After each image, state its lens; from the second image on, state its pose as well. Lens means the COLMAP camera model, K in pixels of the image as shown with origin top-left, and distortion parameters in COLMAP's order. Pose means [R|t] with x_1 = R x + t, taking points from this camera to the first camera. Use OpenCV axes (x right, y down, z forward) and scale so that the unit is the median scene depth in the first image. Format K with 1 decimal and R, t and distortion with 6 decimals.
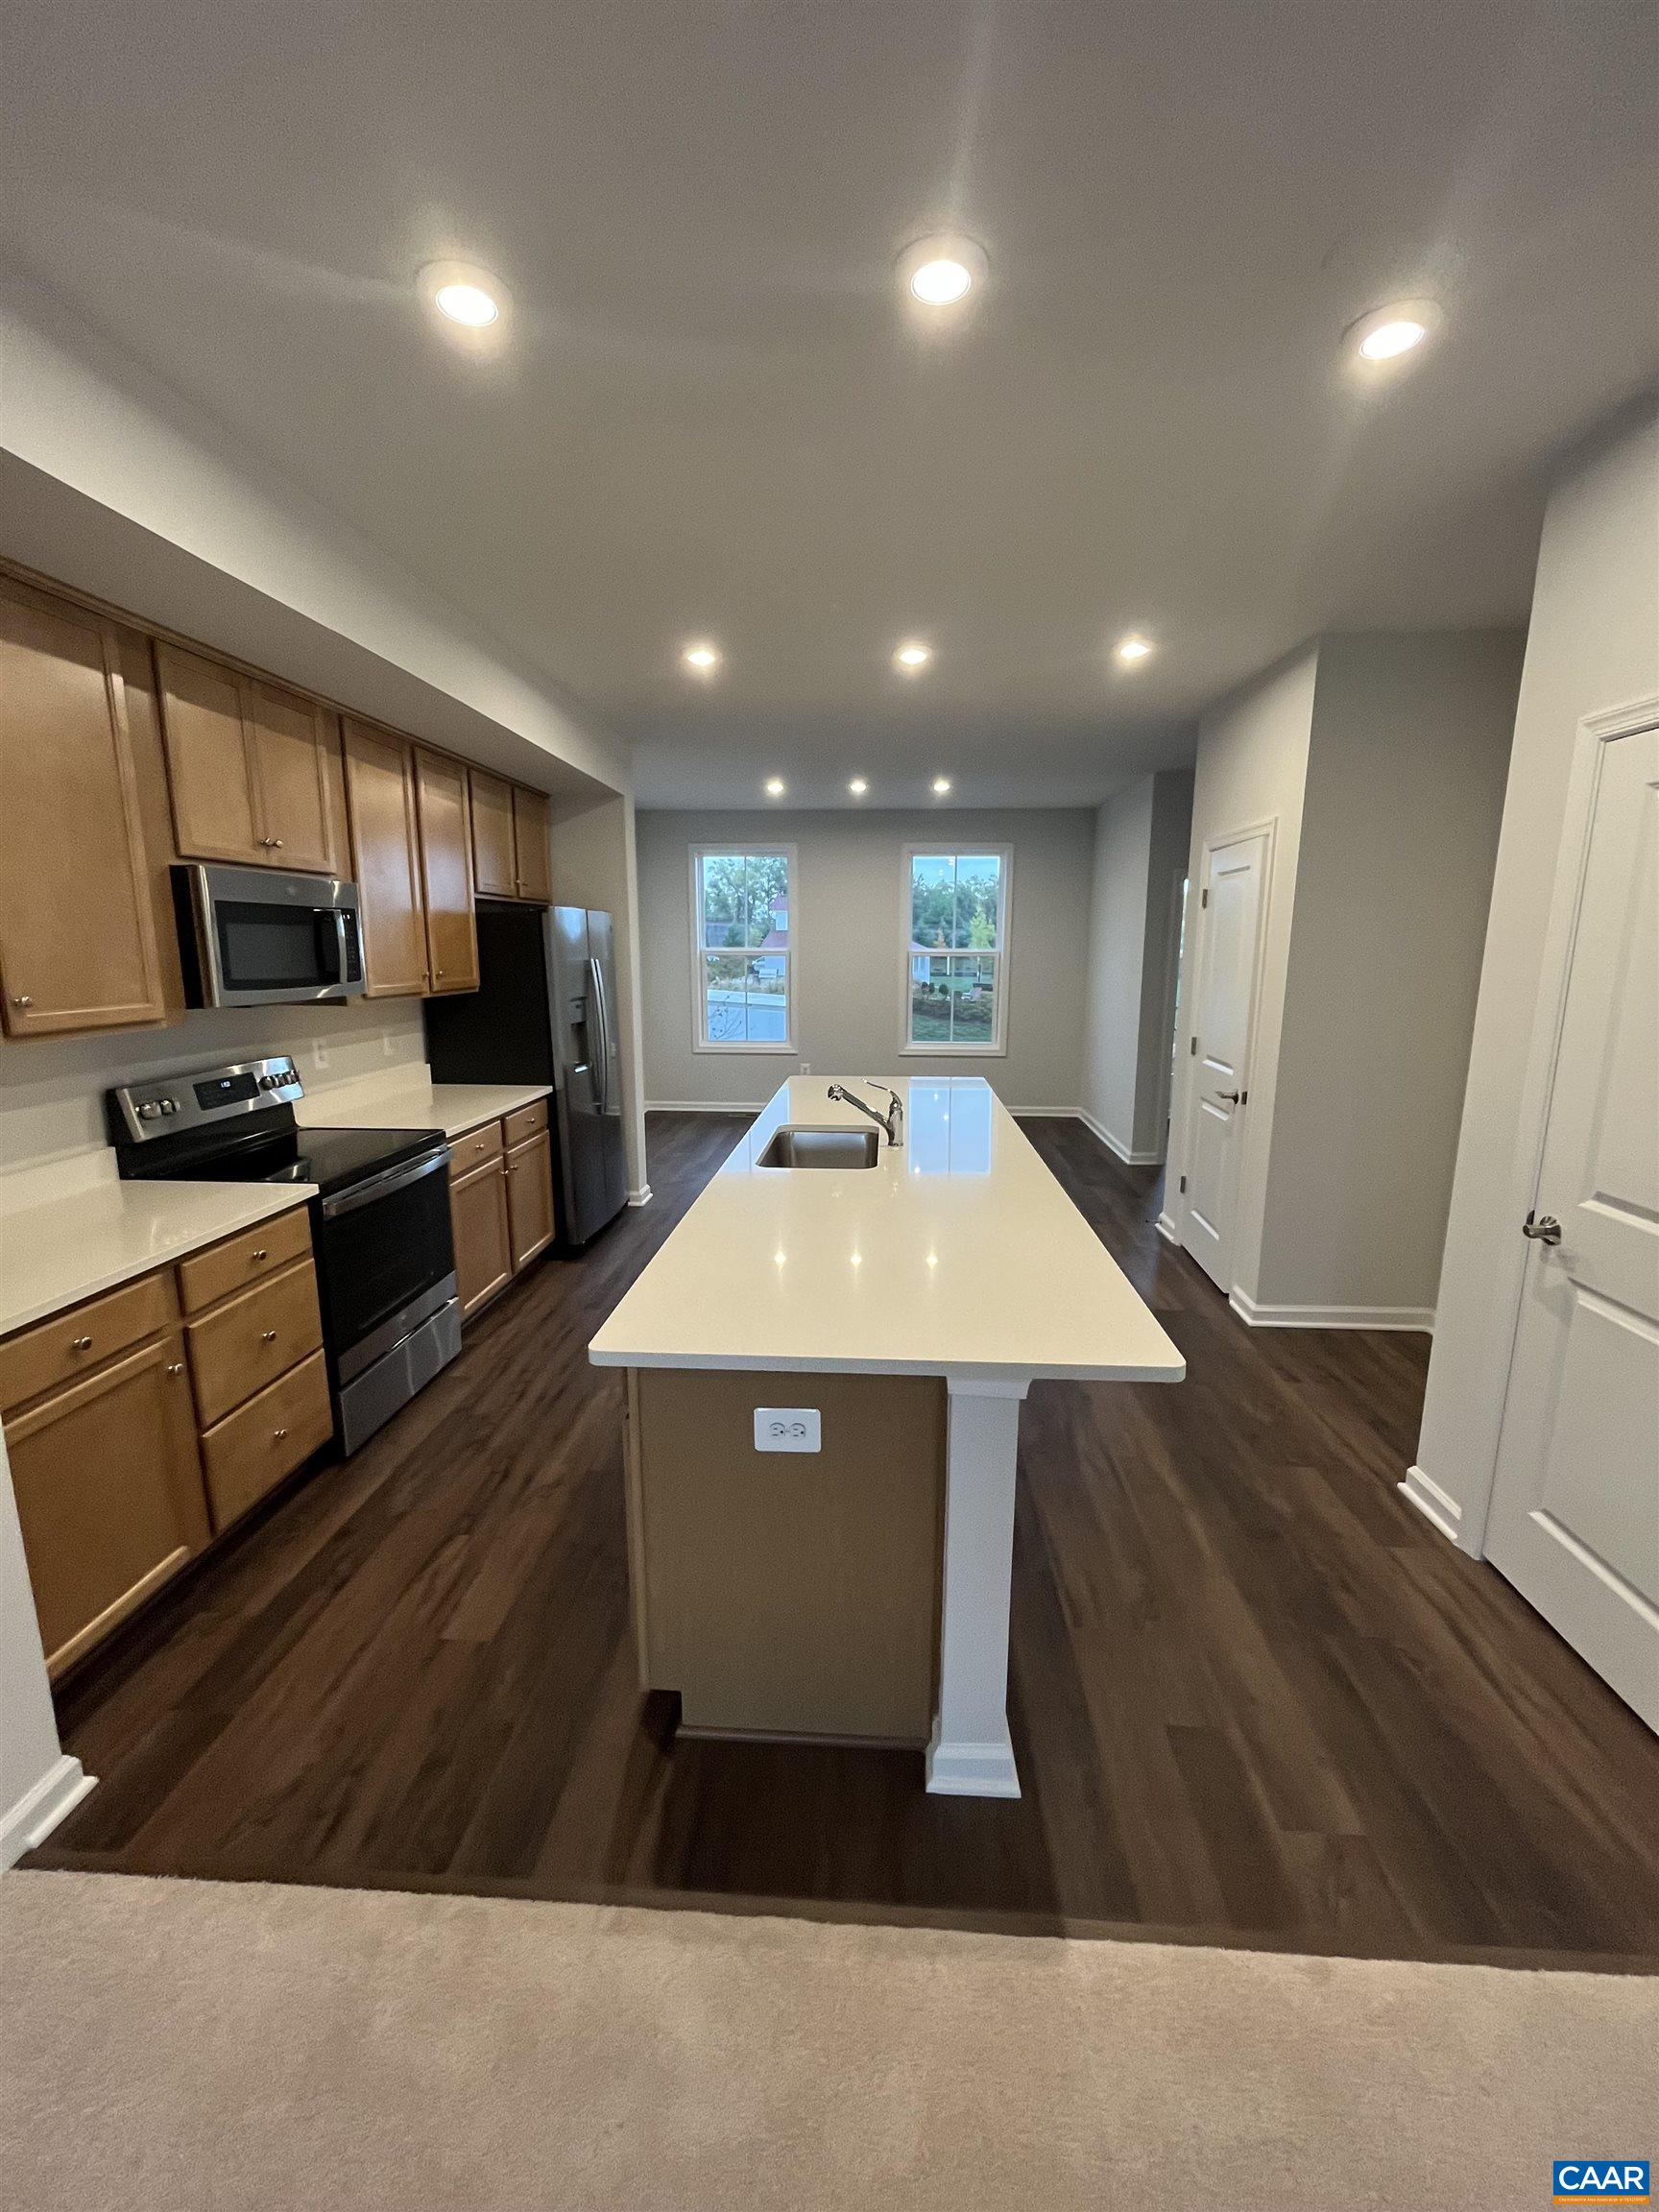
lens RADIAL K [[893.6, 0, 829.5], [0, 893.6, 1106.0], [0, 0, 1]] dist [-0.006399, 0.000698]
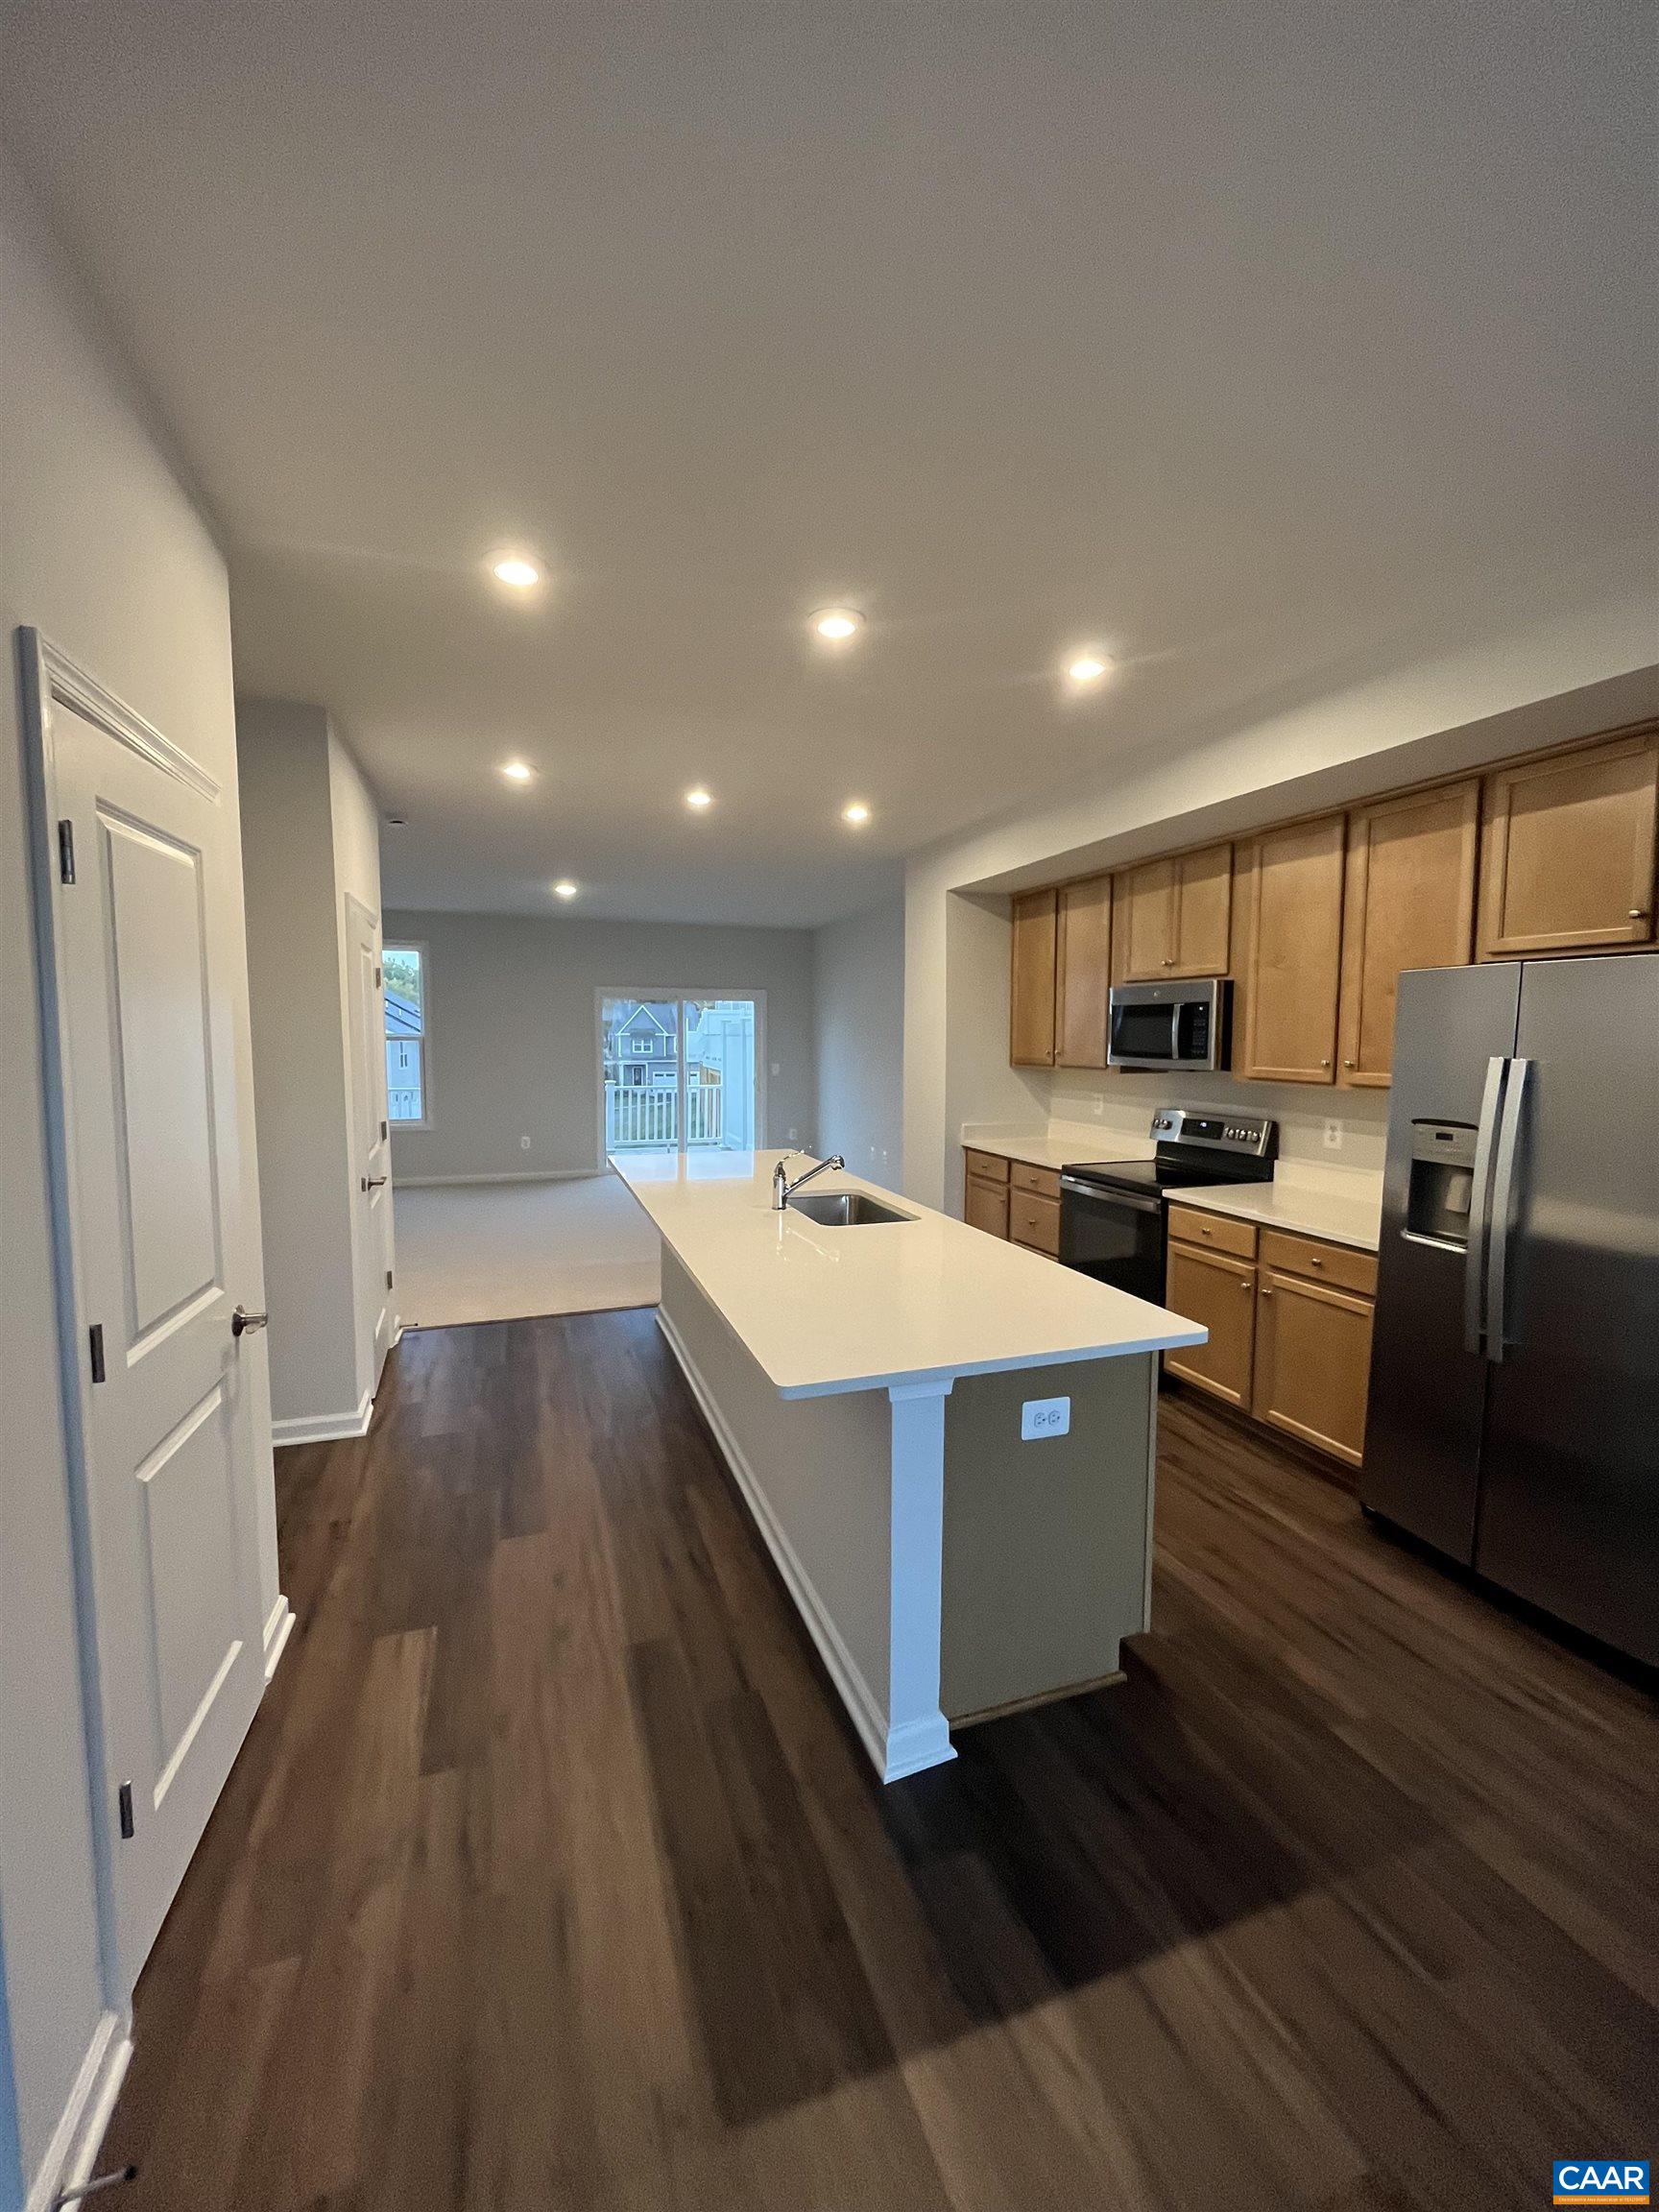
lens RADIAL K [[893.6, 0, 829.5], [0, 893.6, 1106.0], [0, 0, 1]] dist [-0.006399, 0.000698]
pose [[-0.919908, 0.022684, -0.391476, 0.363911], [-0.080546, 0.966108, 0.245251, -0.285645], [0.383772, 0.257140, -0.886904, 1.612982]]
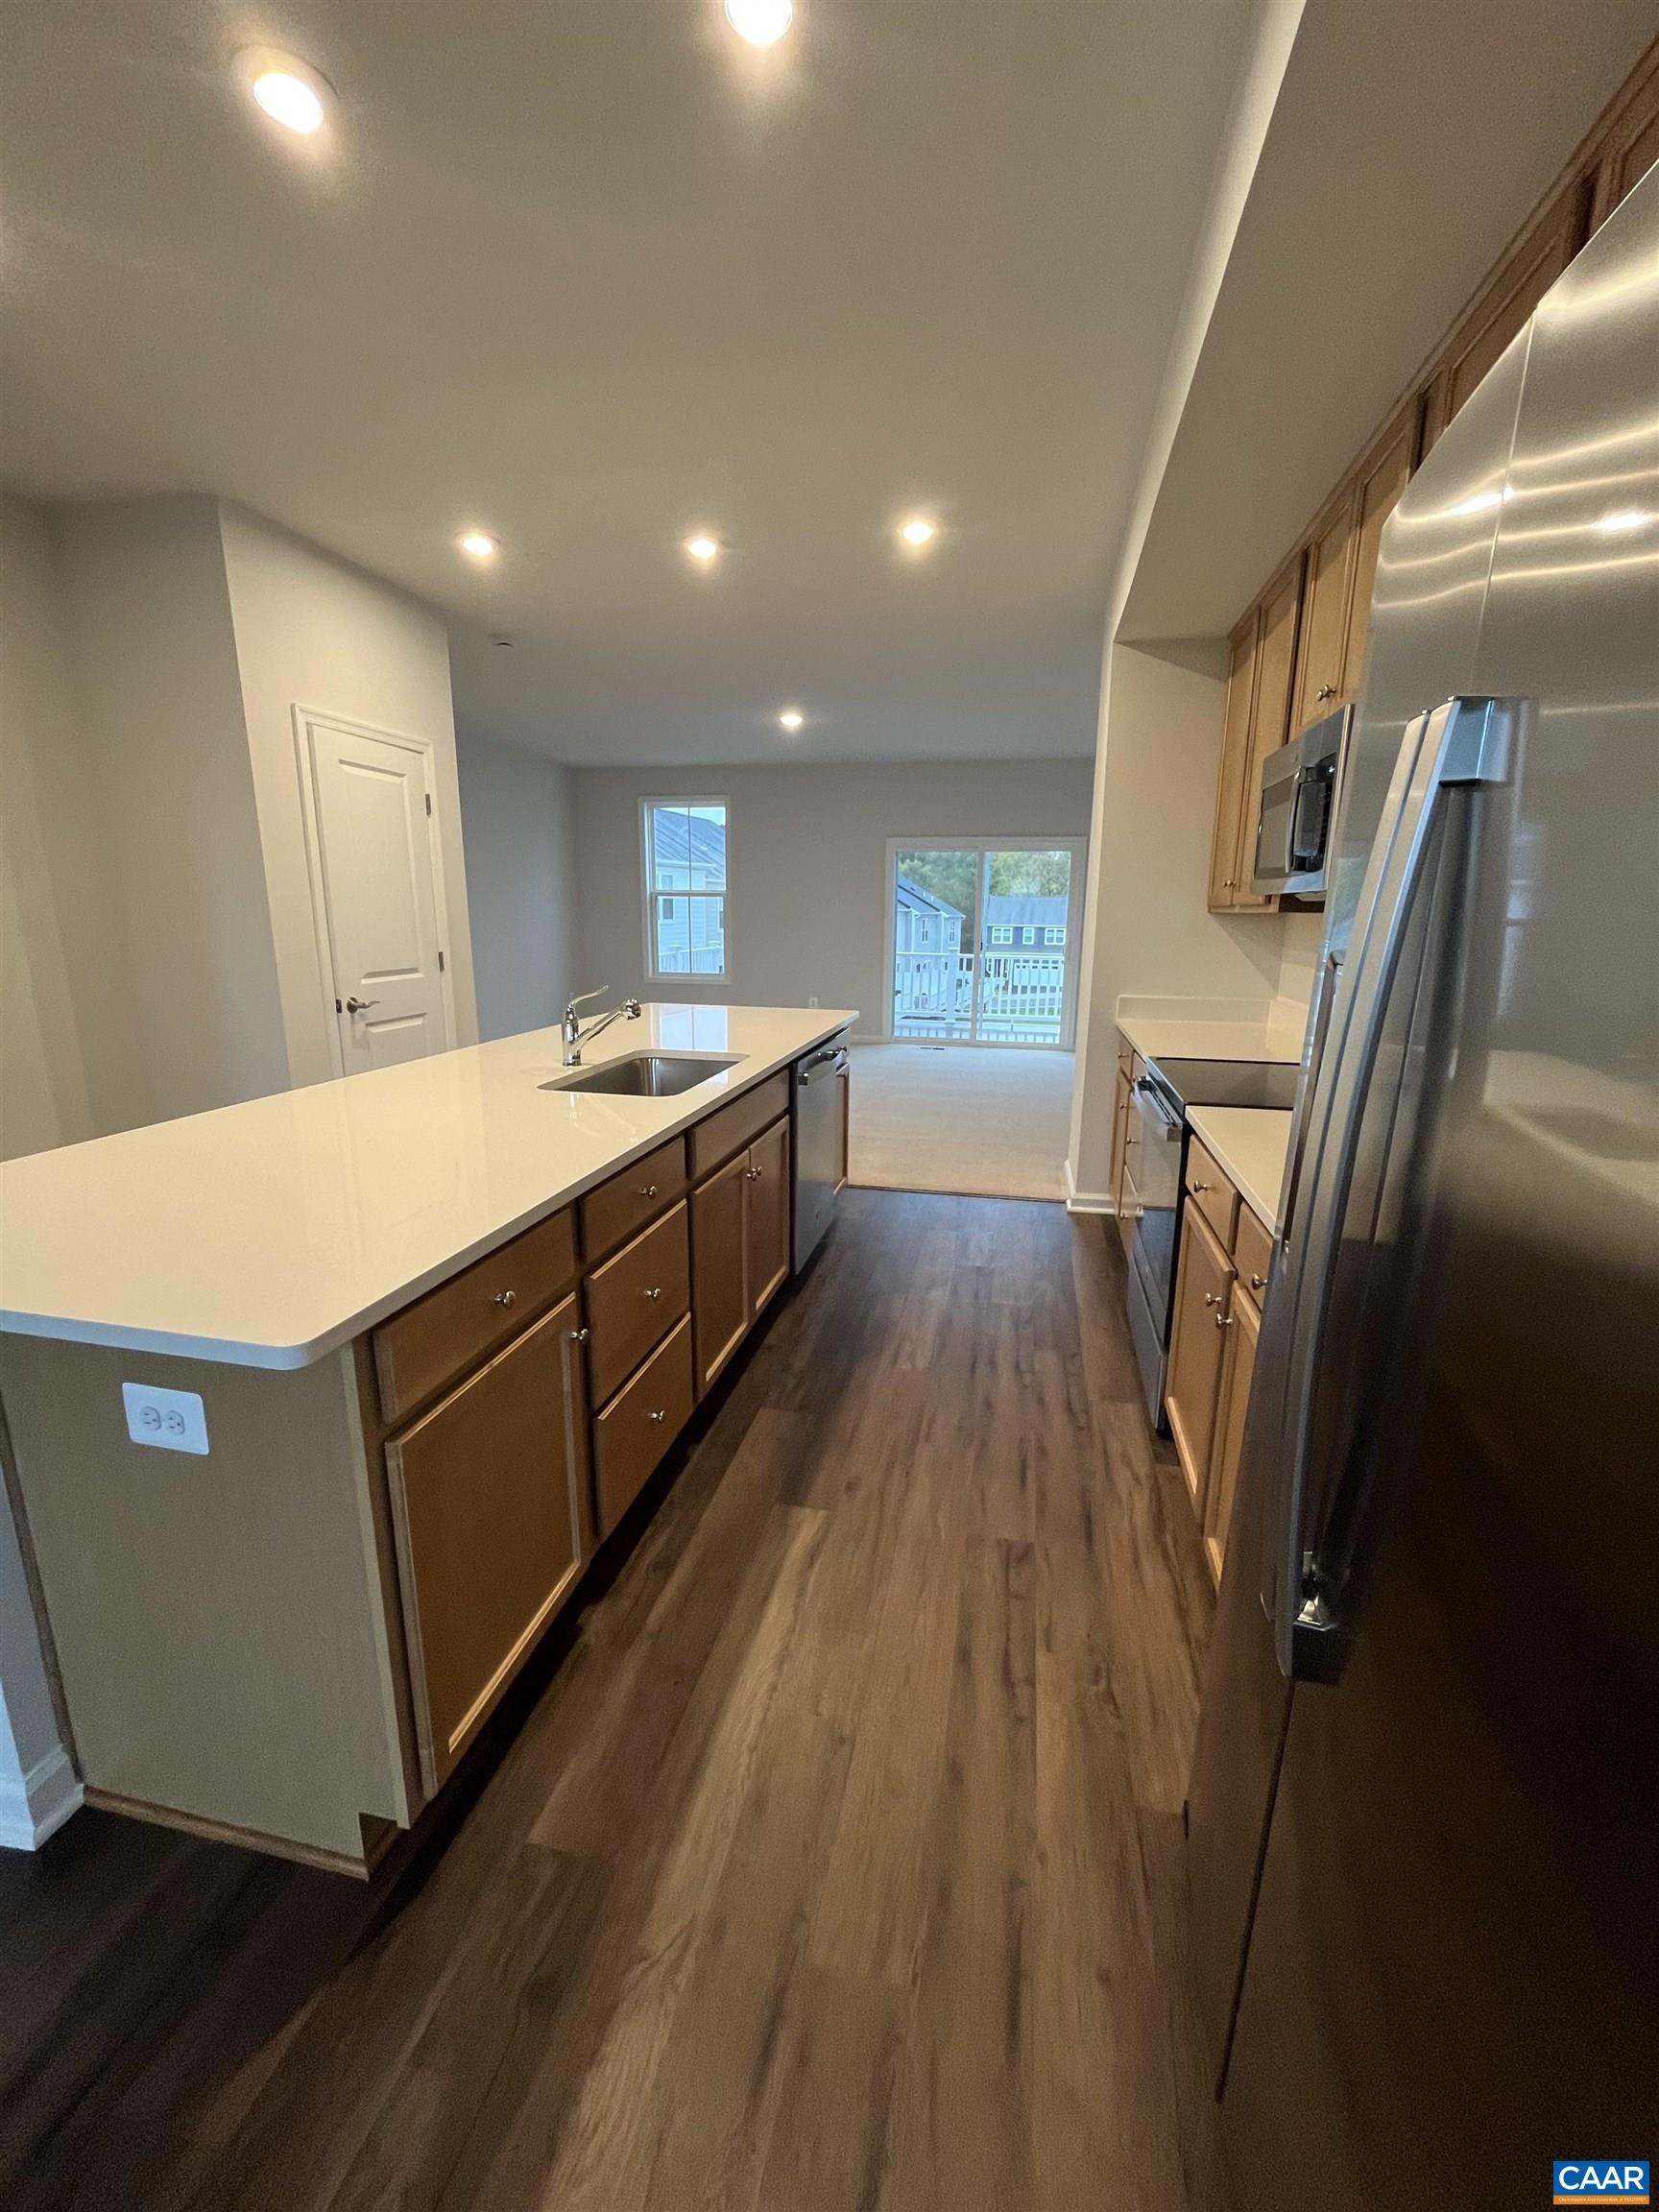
lens RADIAL K [[893.6, 0, 829.5], [0, 893.6, 1106.0], [0, 0, 1]] dist [-0.006399, 0.000698]
pose [[-0.987242, -0.046578, 0.152259, -0.239427], [0.016491, 0.921200, 0.388739, -0.200218], [-0.158368, 0.386290, -0.908680, 1.437231]]
